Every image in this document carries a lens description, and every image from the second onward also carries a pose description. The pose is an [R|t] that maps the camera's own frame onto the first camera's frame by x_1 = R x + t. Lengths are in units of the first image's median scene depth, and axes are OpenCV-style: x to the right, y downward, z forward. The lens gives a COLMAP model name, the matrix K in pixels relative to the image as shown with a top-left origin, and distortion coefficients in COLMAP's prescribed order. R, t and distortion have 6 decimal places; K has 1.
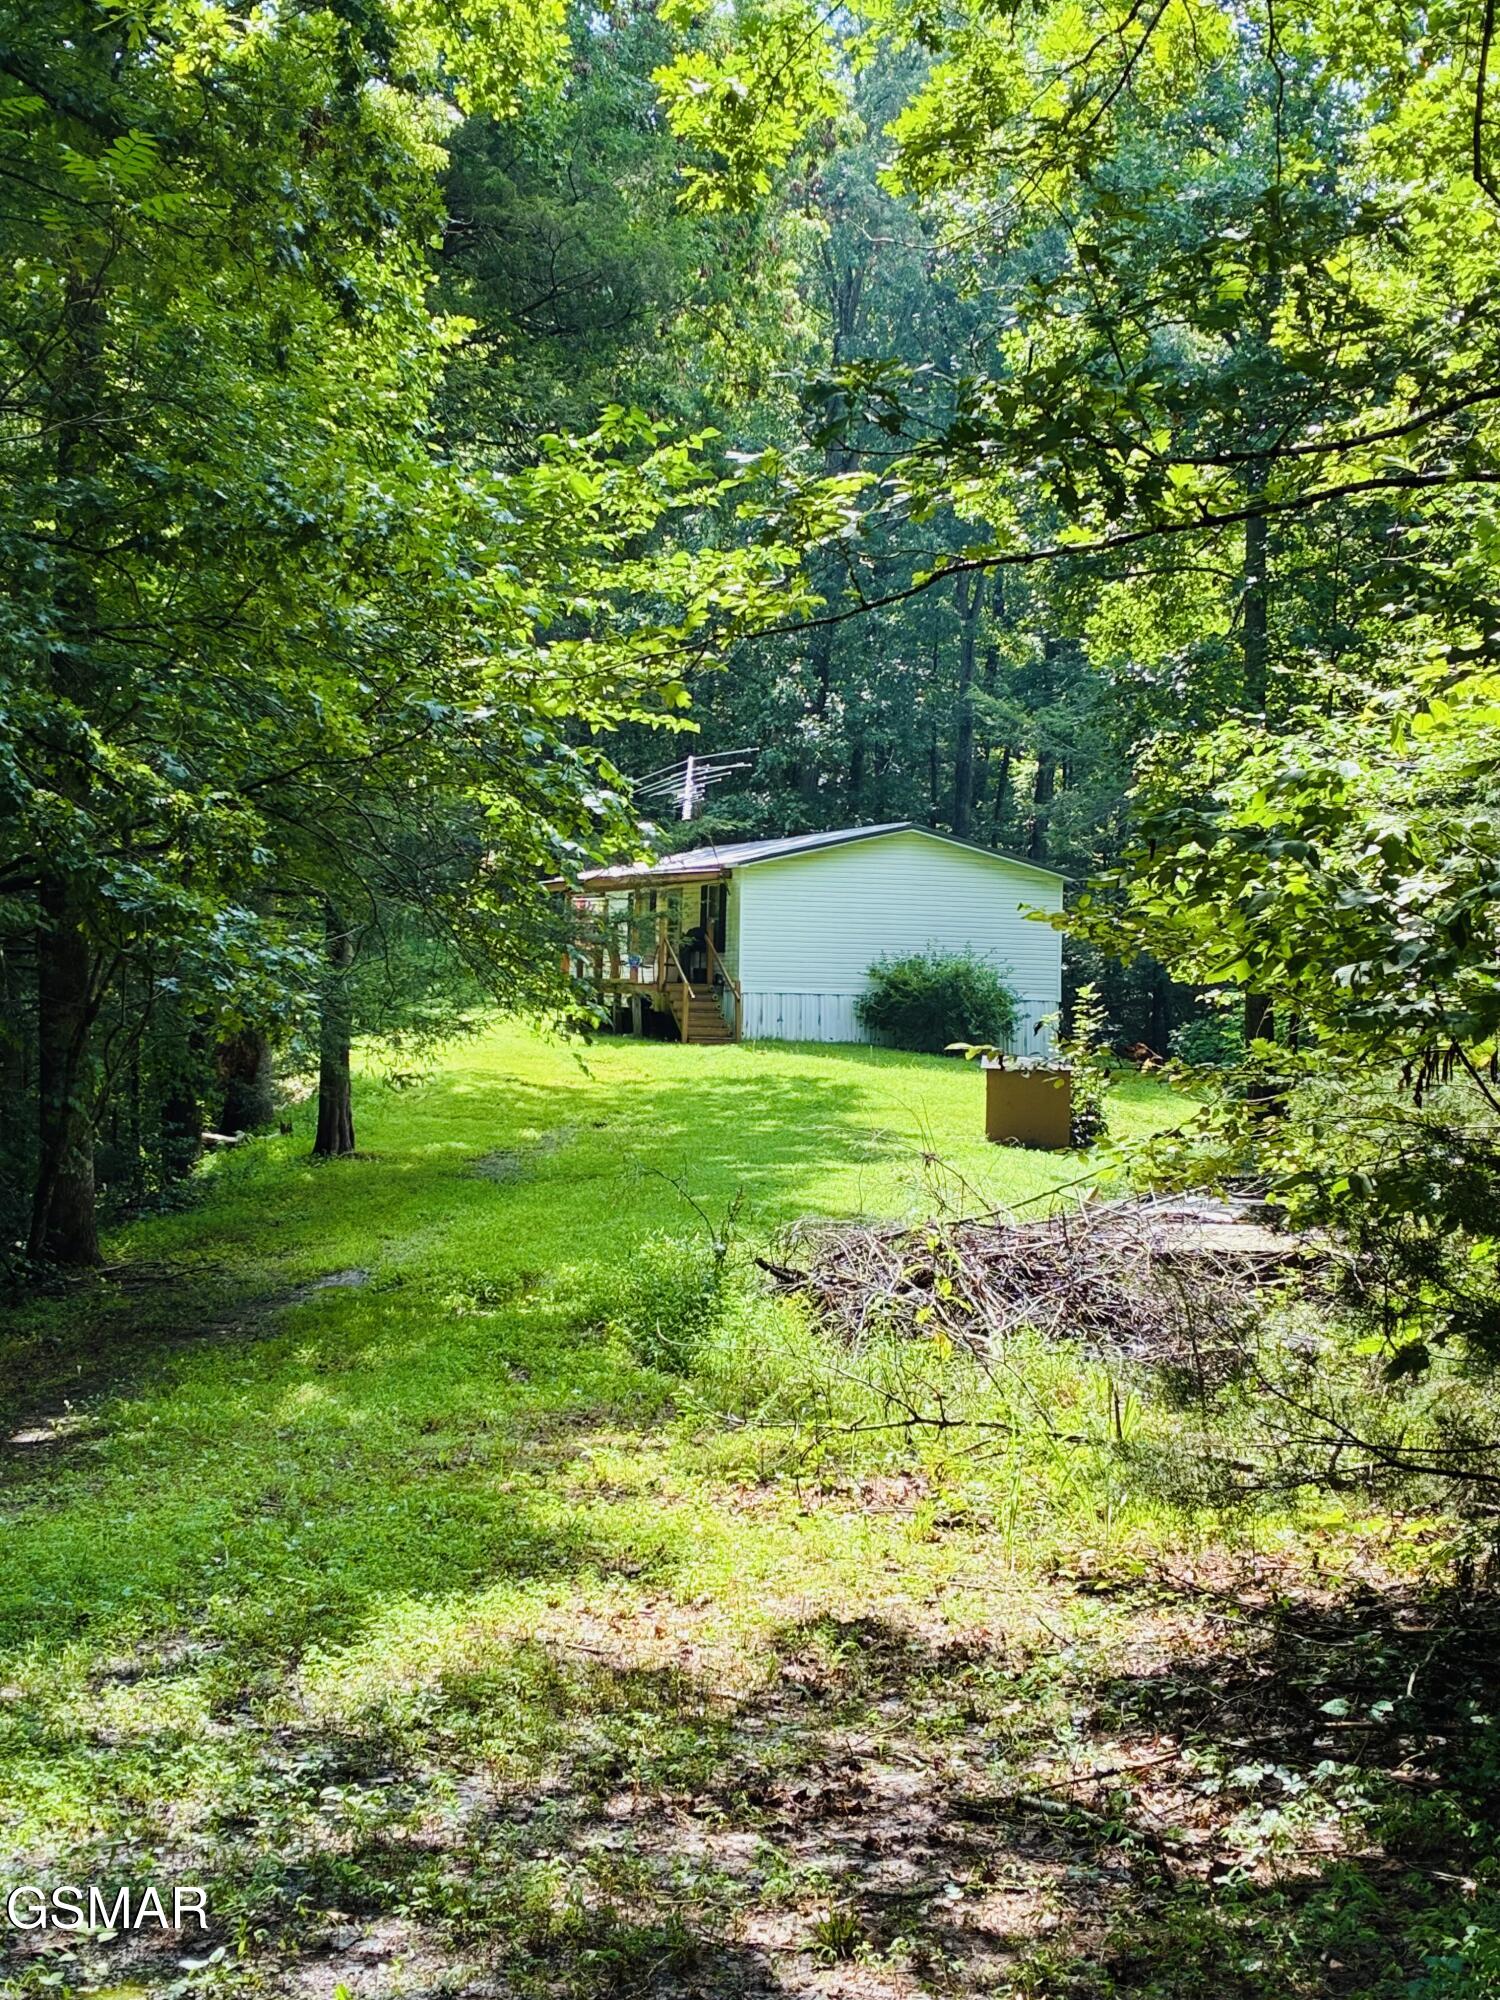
lens RADIAL K [[3095.6, 0, 748.8], [0, 3095.6, 1000.3], [0, 0, 1]] dist [0.296348, 0.000000]
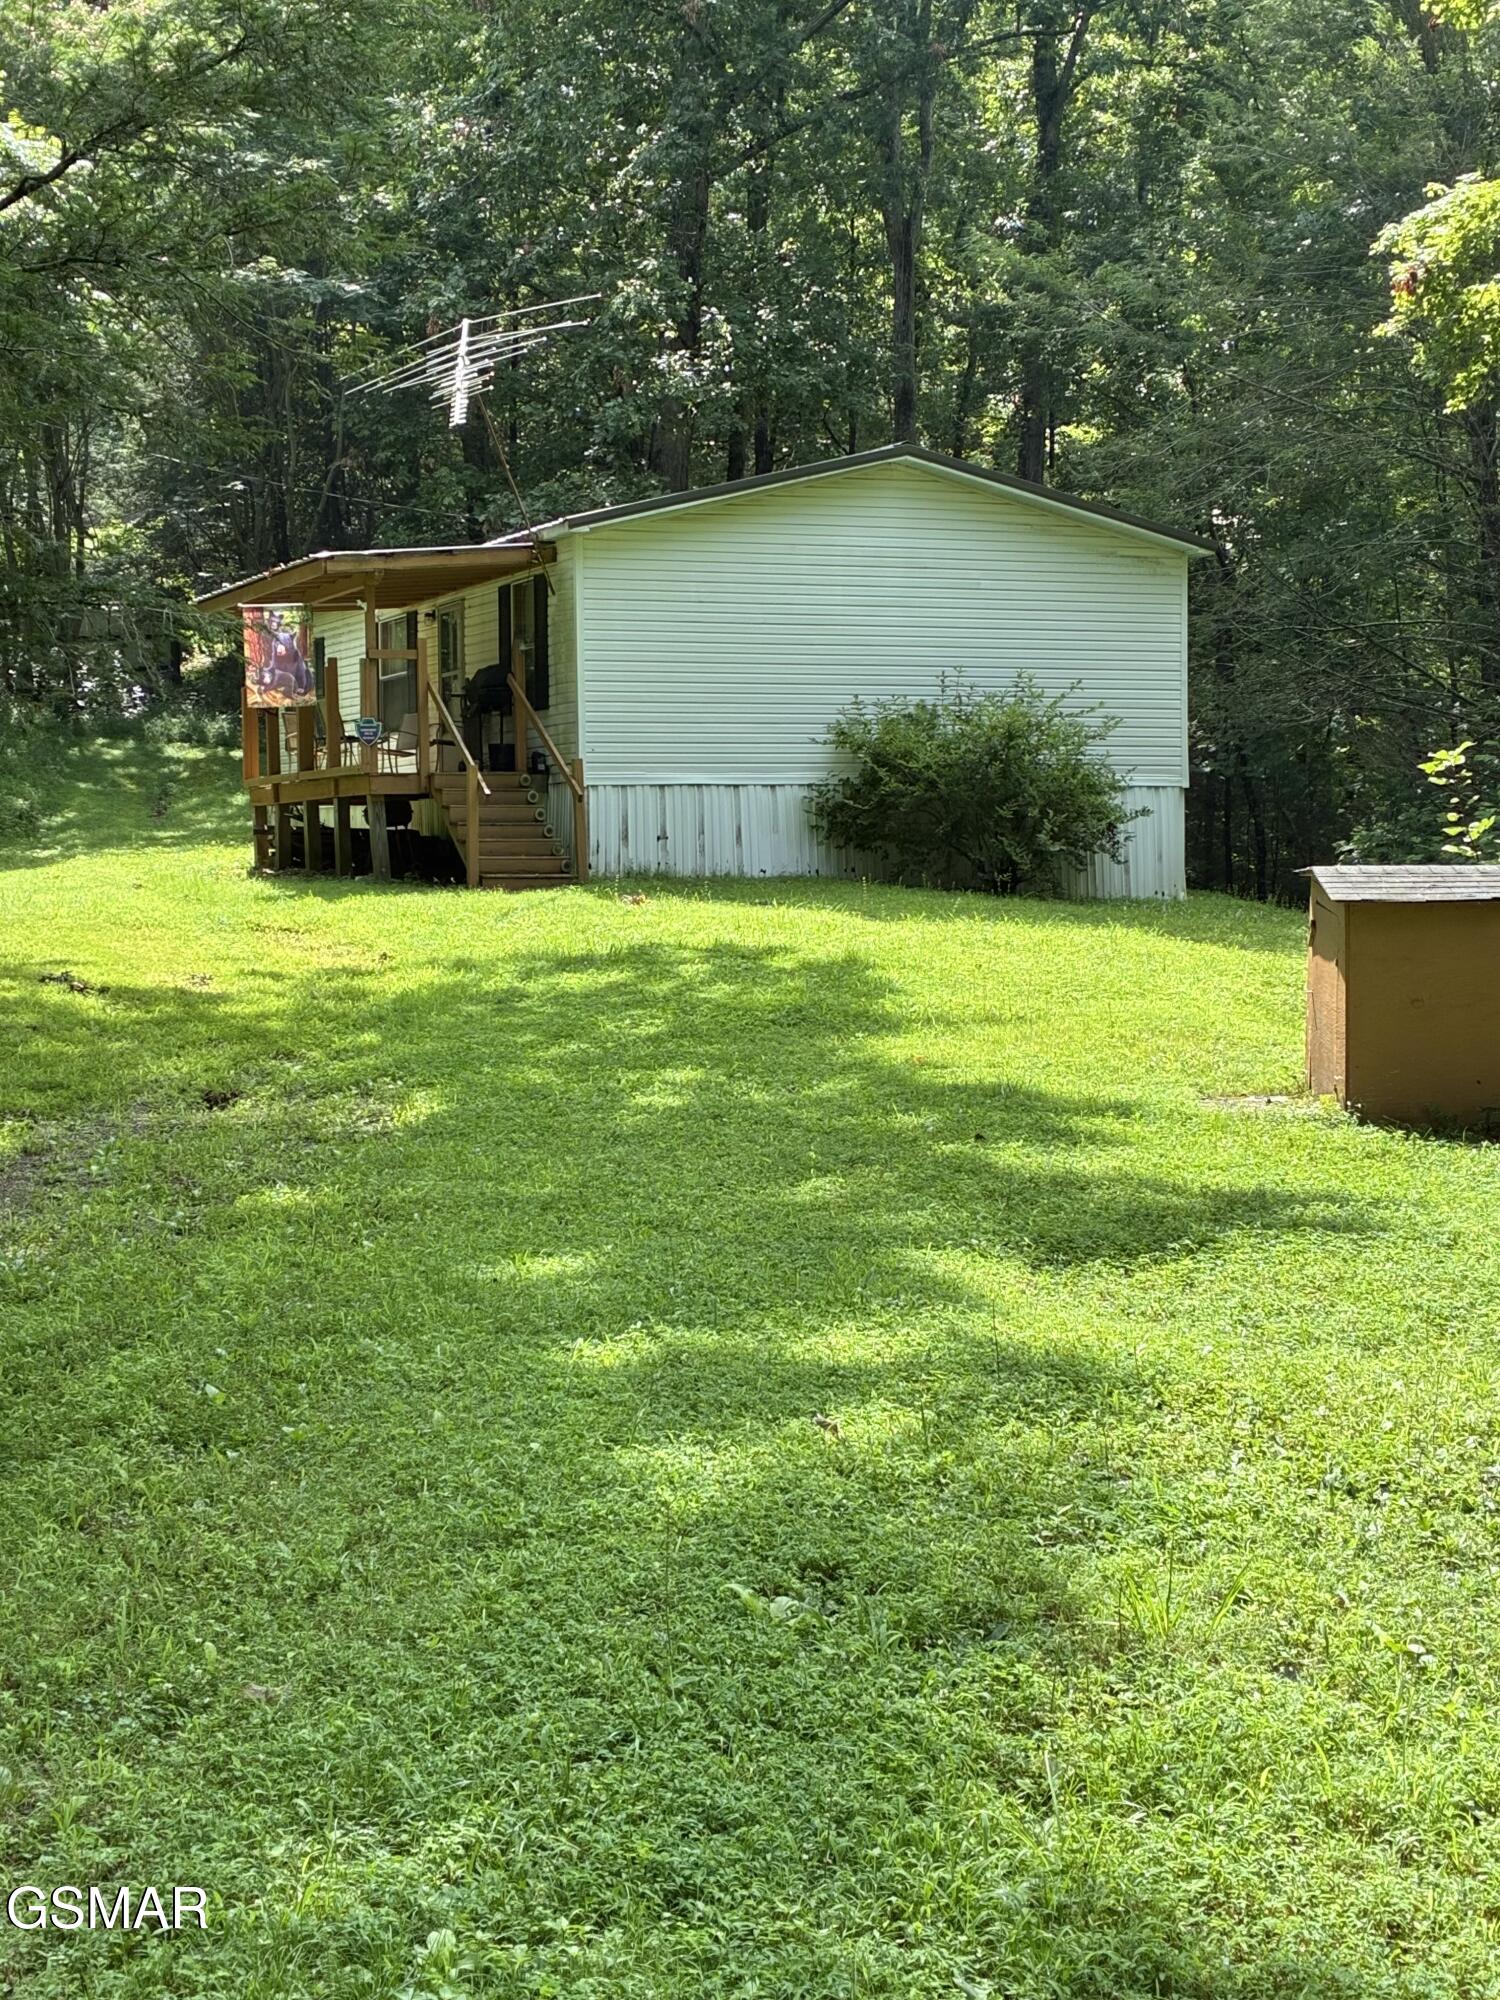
lens RADIAL K [[3095.6, 0, 751.4], [0, 3095.6, 1001.2], [0, 0, 1]] dist [0.296348, 0.000000]
pose [[0.997906, -0.035509, 0.054062, -0.003819], [0.033146, 0.998482, 0.043991, 0.011387], [-0.055542, -0.042107, 0.997568, 0.488635]]
